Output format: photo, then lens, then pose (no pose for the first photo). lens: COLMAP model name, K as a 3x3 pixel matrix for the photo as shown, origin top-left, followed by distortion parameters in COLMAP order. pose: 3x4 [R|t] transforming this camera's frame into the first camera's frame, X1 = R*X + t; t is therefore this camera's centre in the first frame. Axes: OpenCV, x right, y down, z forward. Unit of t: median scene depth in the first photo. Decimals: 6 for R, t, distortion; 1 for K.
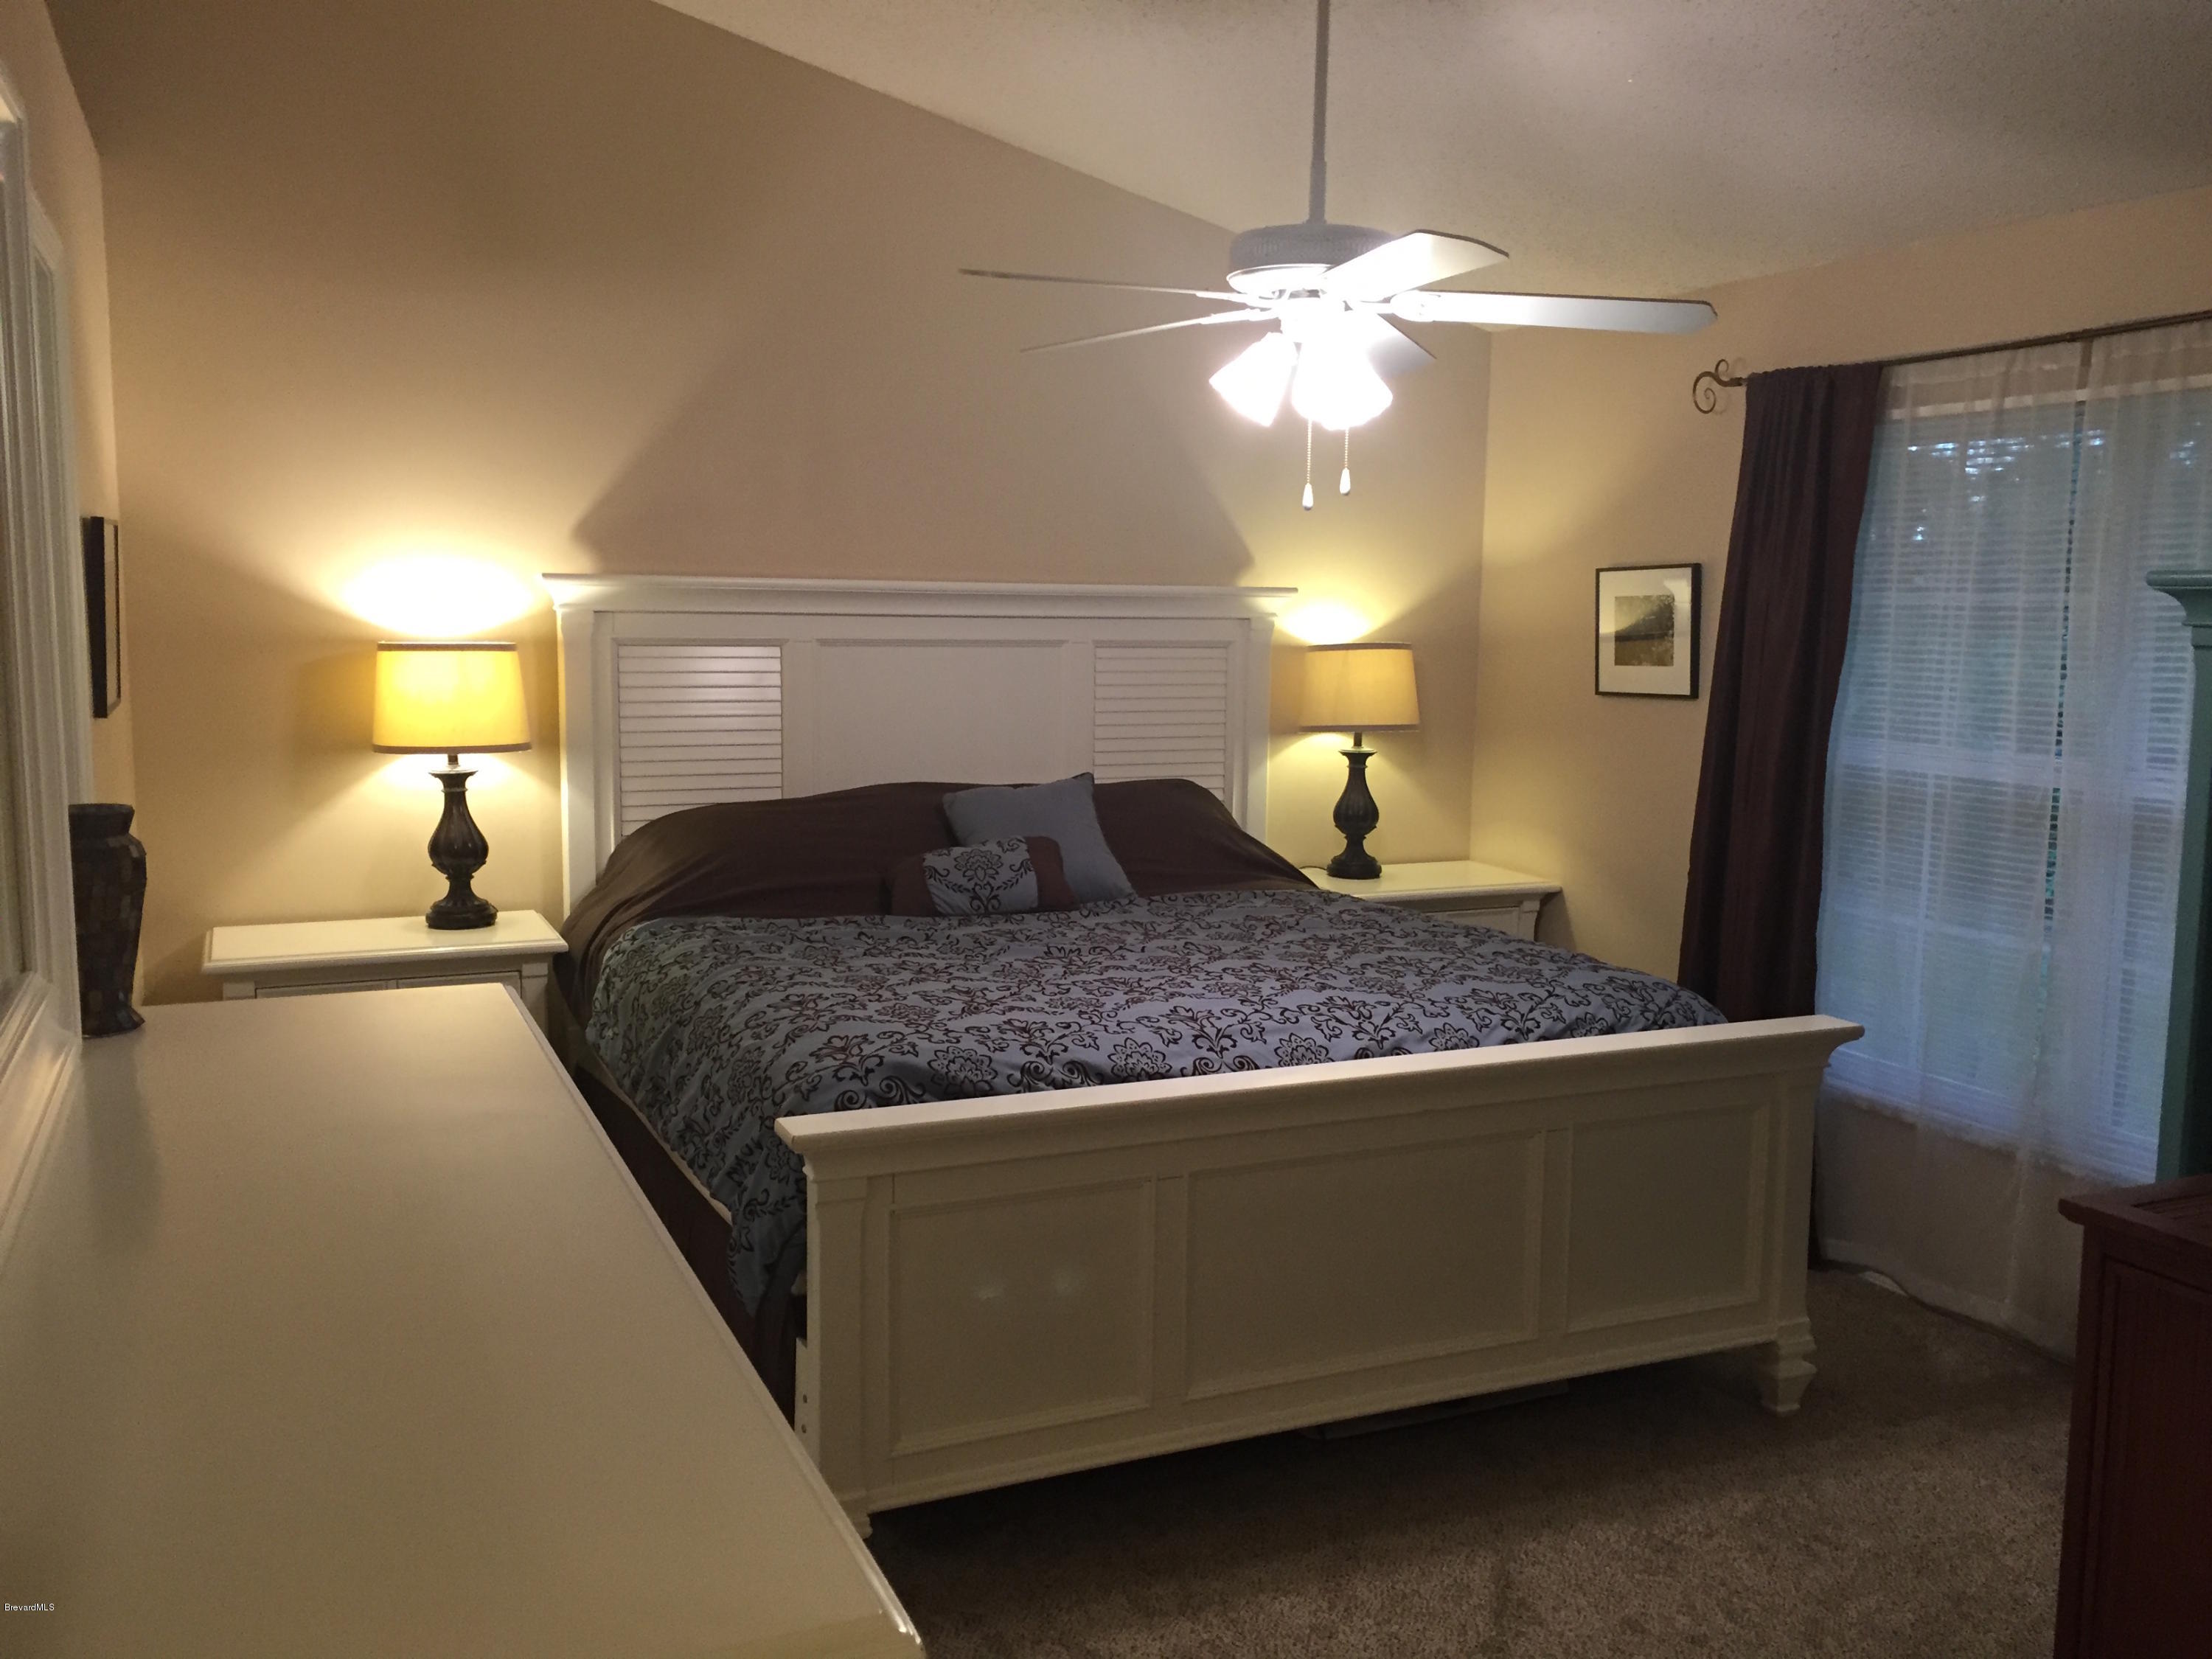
lens RADIAL K [[1881.9, 0, 1109.0], [0, 1881.9, 831.7], [0, 0, 1]] dist [0.083954, -0.114209]
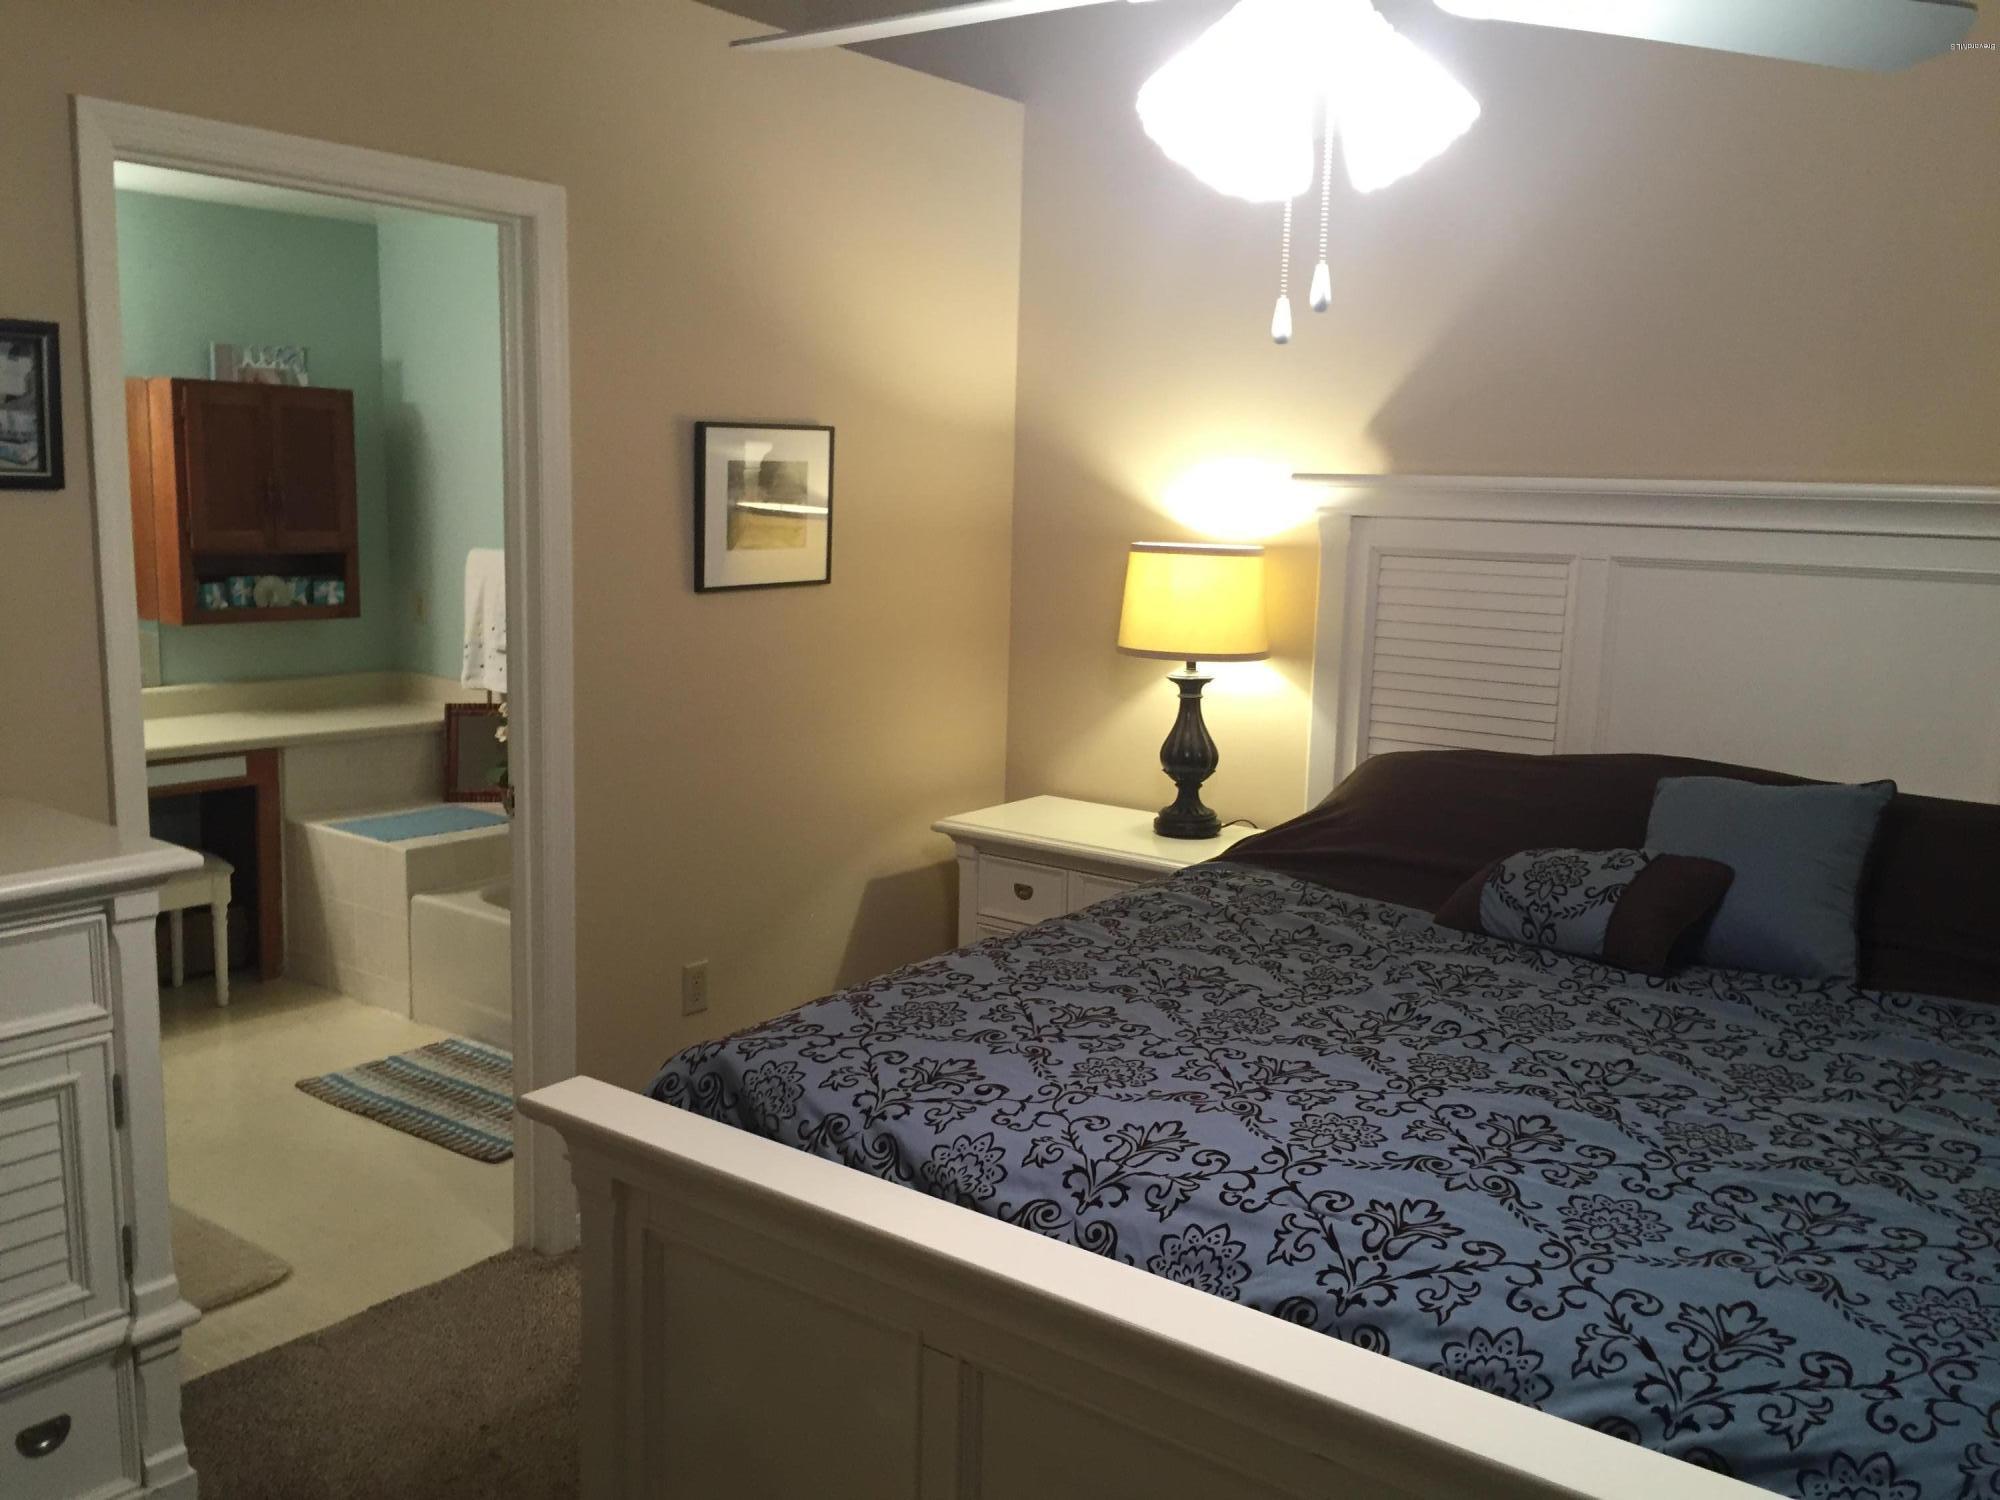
lens RADIAL K [[1701.6, 0, 1000.3], [0, 1701.6, 750.4], [0, 0, 1]] dist [0.083954, -0.114209]
pose [[0.484221, 0.136924, -0.864165, 0.373202], [-0.124267, 0.988429, 0.086982, -0.058739], [0.866076, 0.065269, 0.495633, 0.479555]]
